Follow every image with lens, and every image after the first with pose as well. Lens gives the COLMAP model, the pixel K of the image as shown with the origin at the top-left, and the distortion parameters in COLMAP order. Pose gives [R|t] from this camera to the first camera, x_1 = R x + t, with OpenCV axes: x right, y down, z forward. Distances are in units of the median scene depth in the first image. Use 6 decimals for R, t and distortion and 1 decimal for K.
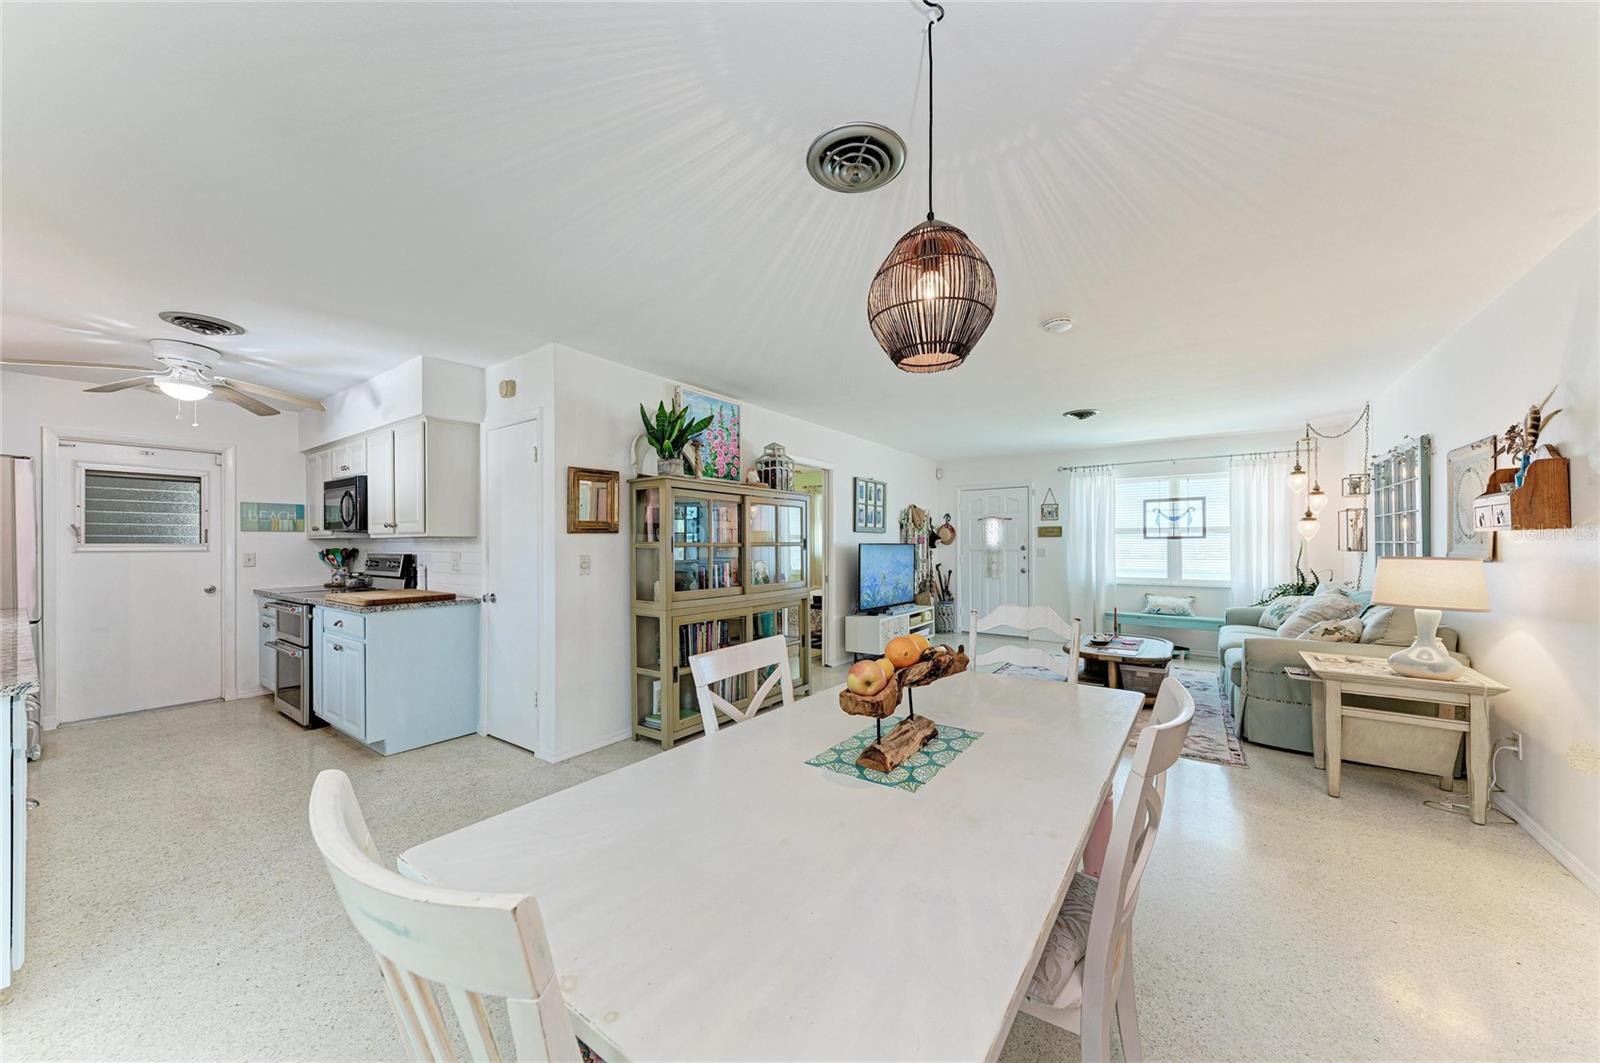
lens RADIAL K [[556.3, 0, 803.9], [0, 556.3, 541.7], [0, 0, 1]] dist [0.016744, -0.004698]
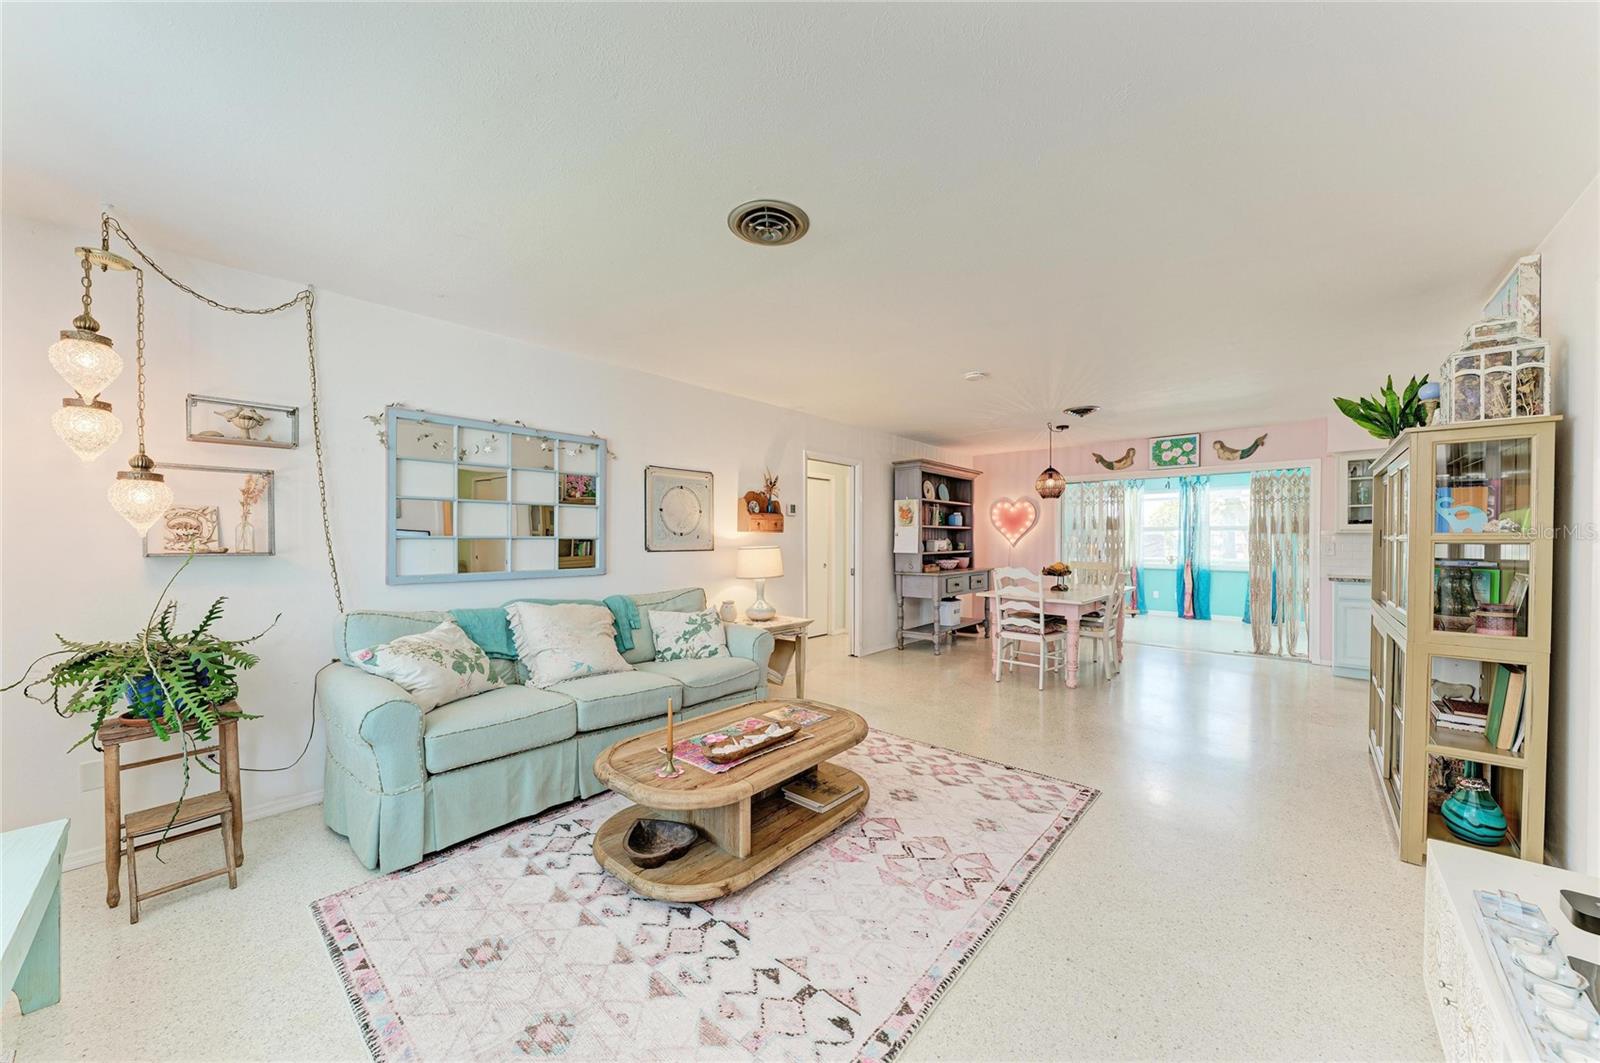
lens RADIAL K [[561.4, 0, 804.8], [0, 561.4, 547.2], [0, 0, 1]] dist [0.020538, 0.000001]
pose [[-0.994731, 0.000932, 0.102517, 0.454069], [0.001985, 0.999946, 0.010166, 0.005760], [-0.102502, 0.010316, -0.994679, 1.497687]]
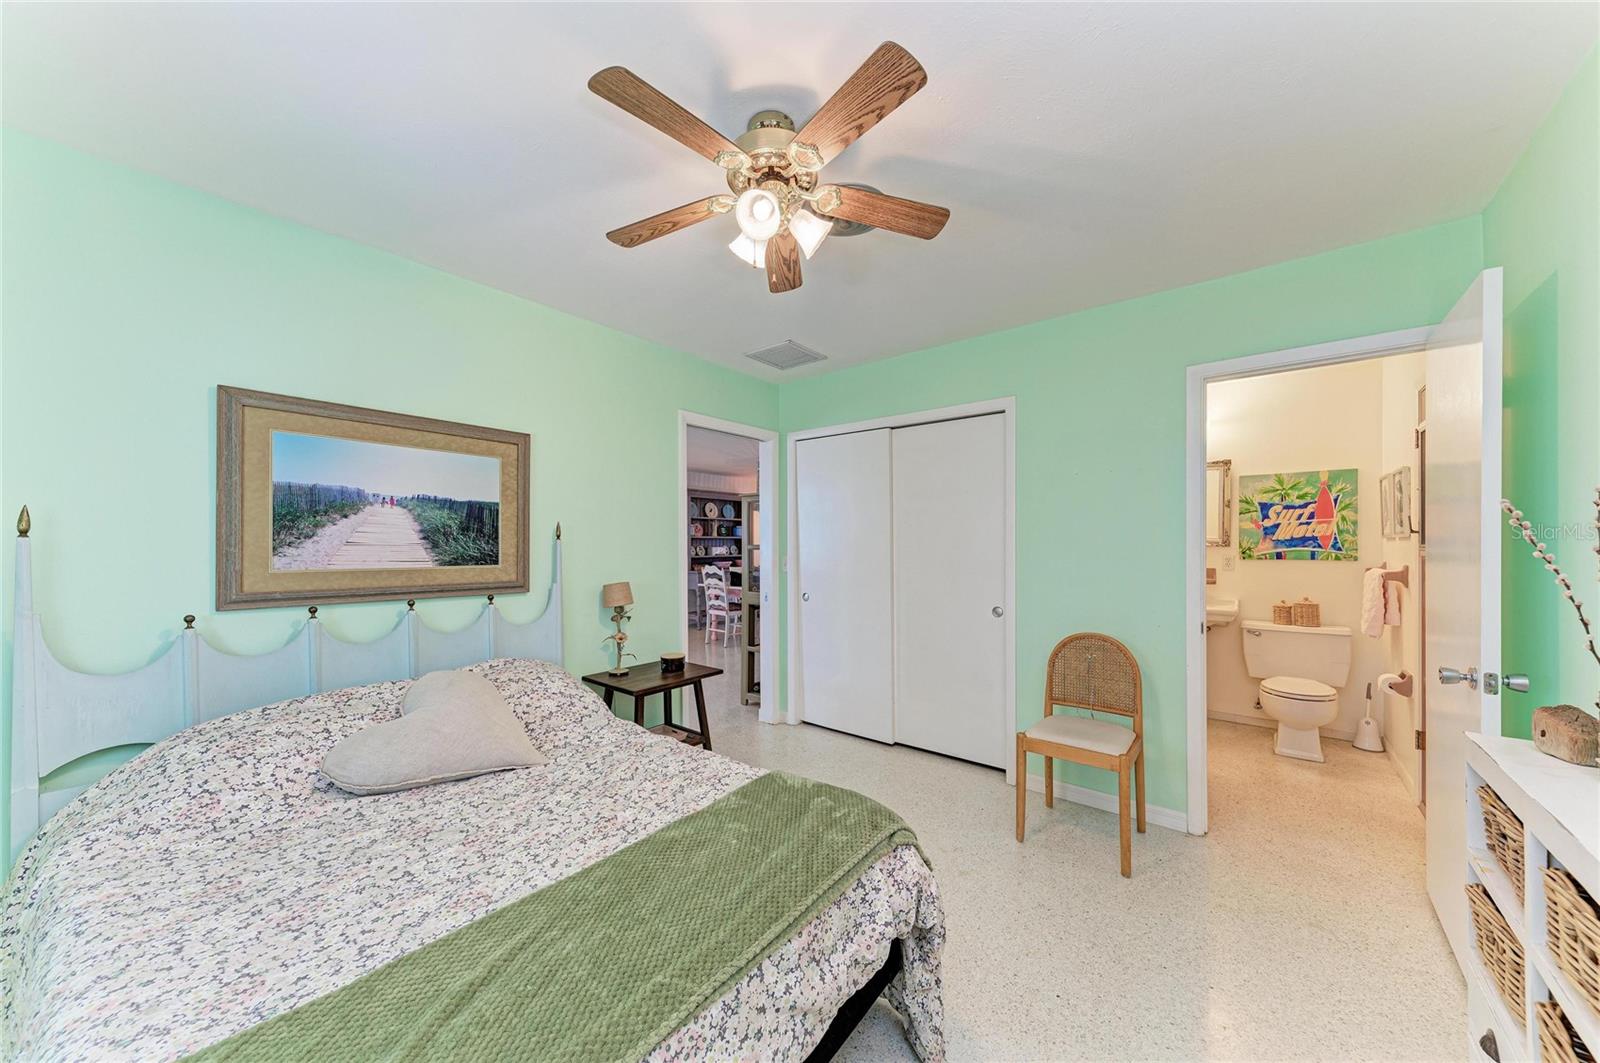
lens RADIAL K [[556.3, 0, 803.9], [0, 556.3, 541.7], [0, 0, 1]] dist [0.016744, -0.004698]
pose [[-0.997836, 0.004871, 0.065573, -0.164305], [0.004316, 0.999954, -0.008609, 0.002607], [-0.065612, -0.008307, -0.997811, 1.934297]]
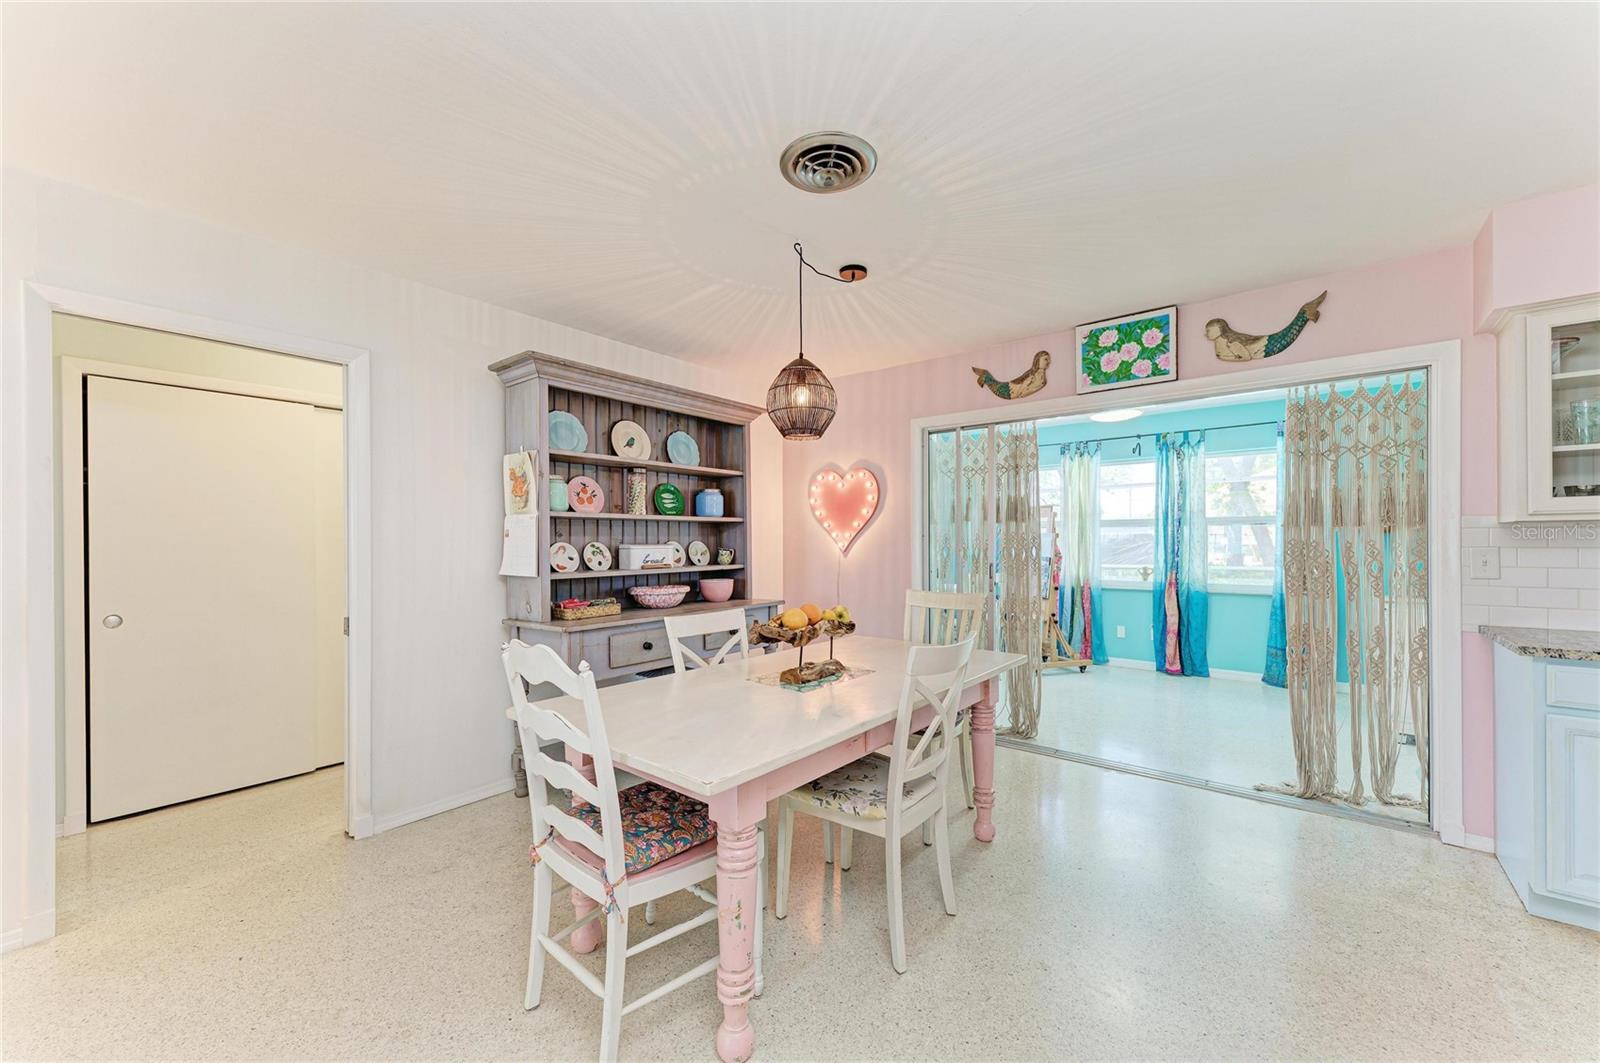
lens RADIAL K [[623.4, 0, 797.5], [0, 623.4, 547.0], [0, 0, 1]] dist [0.016553, -0.000250]
pose [[-0.997679, 0.008563, 0.067557, 0.029326], [0.008854, 0.999953, 0.003998, 0.003929], [-0.067519, 0.004587, -0.997707, 0.773244]]
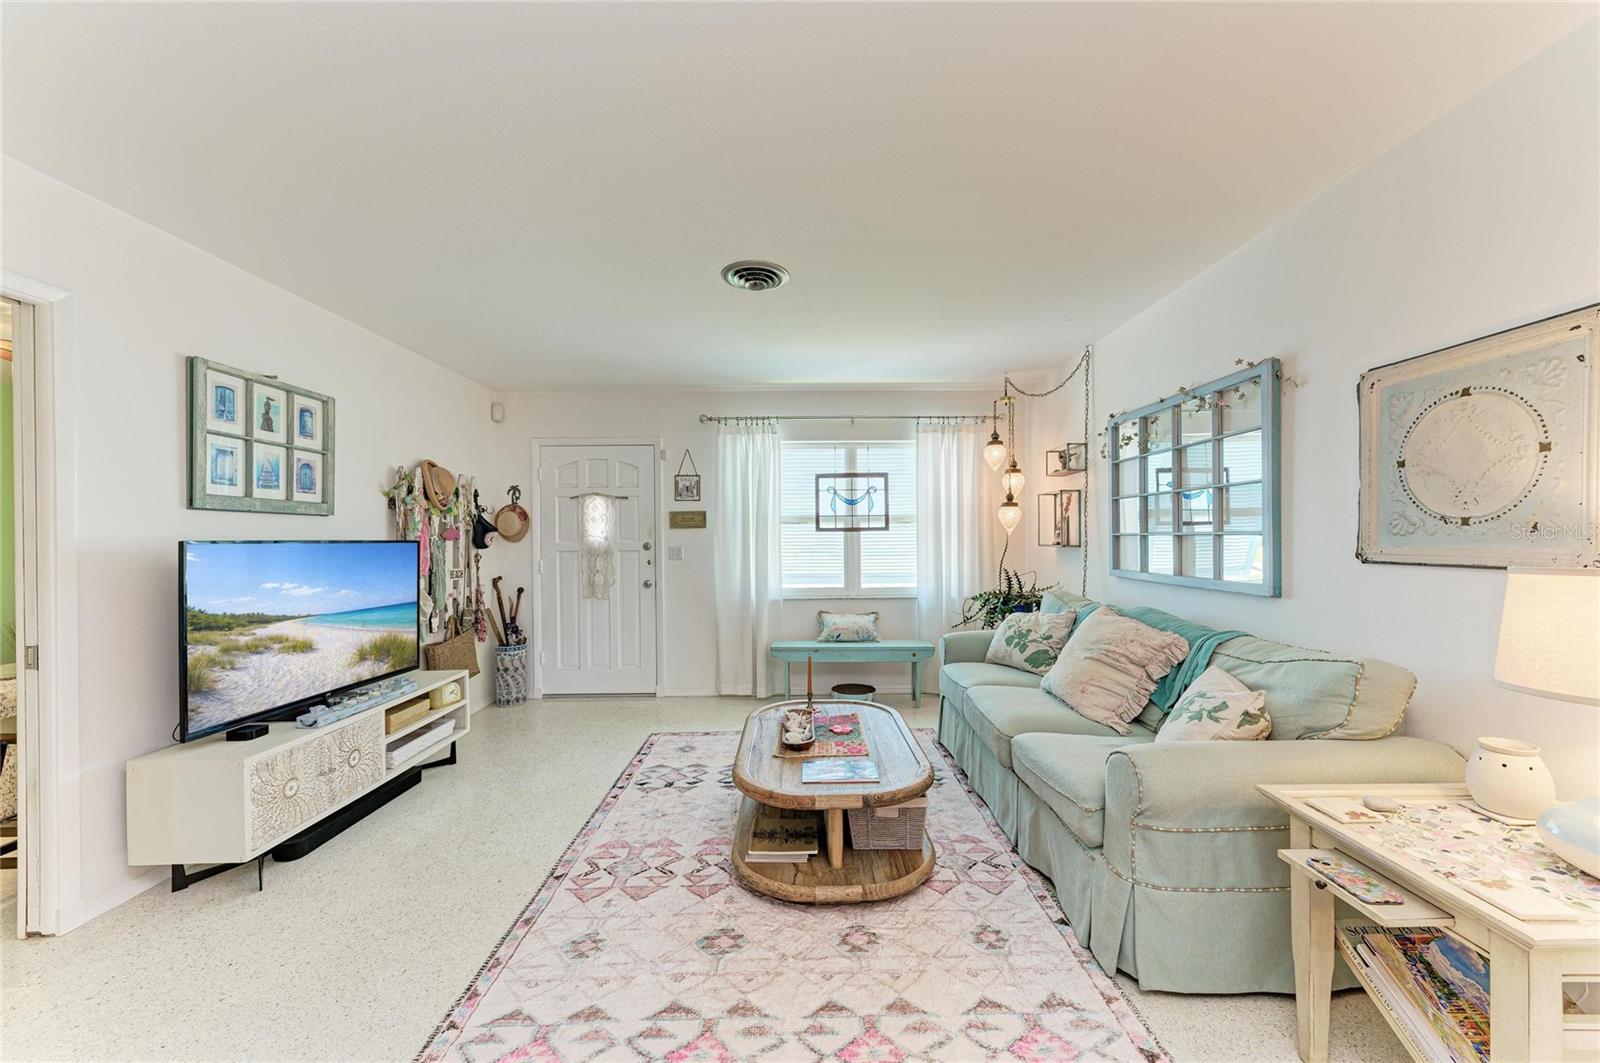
lens RADIAL K [[602.5, 0, 812.2], [0, 602.5, 543.4], [0, 0, 1]] dist [0.015010, -0.007324]
pose [[0.803313, -0.009609, 0.595480, 0.229454], [0.003806, 0.999932, 0.011001, 0.002488], [-0.595545, -0.006571, 0.803295, 0.571353]]
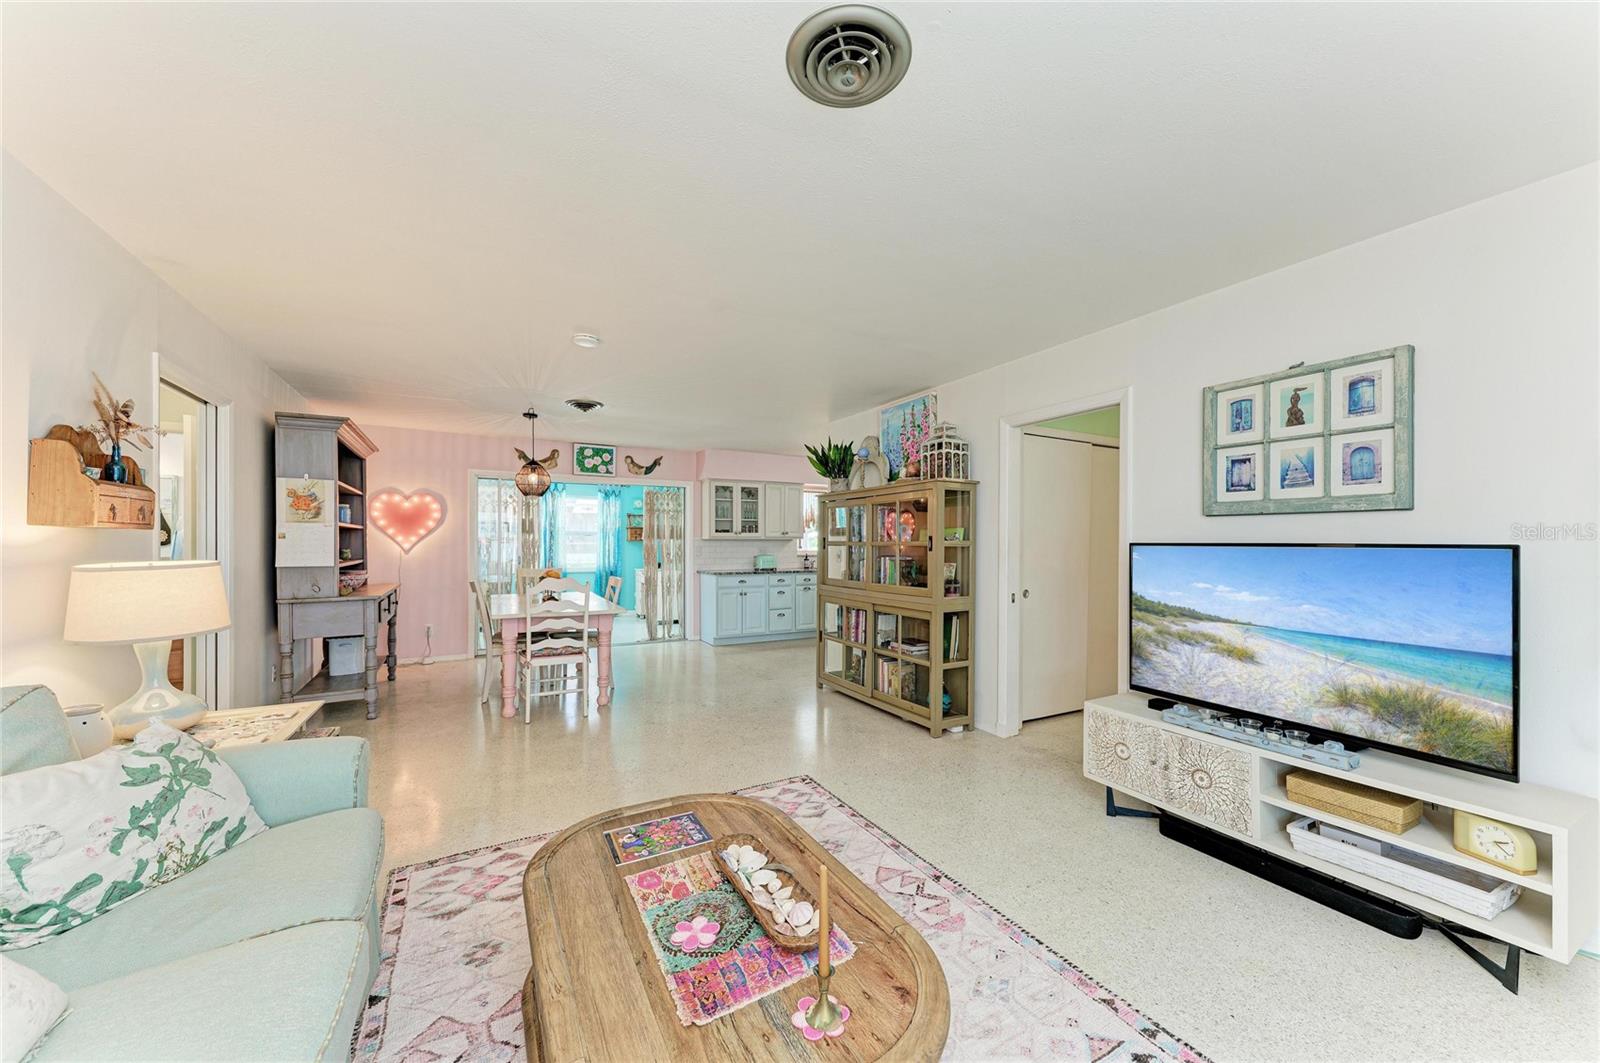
lens RADIAL K [[587.9, 0, 811.8], [0, 587.9, 539.6], [0, 0, 1]] dist [0.022144, -0.000134]
pose [[-0.430001, -0.002664, -0.902824, 0.812292], [0.004230, 0.999979, -0.004966, 0.001797], [0.902818, -0.005954, -0.429981, 1.176607]]
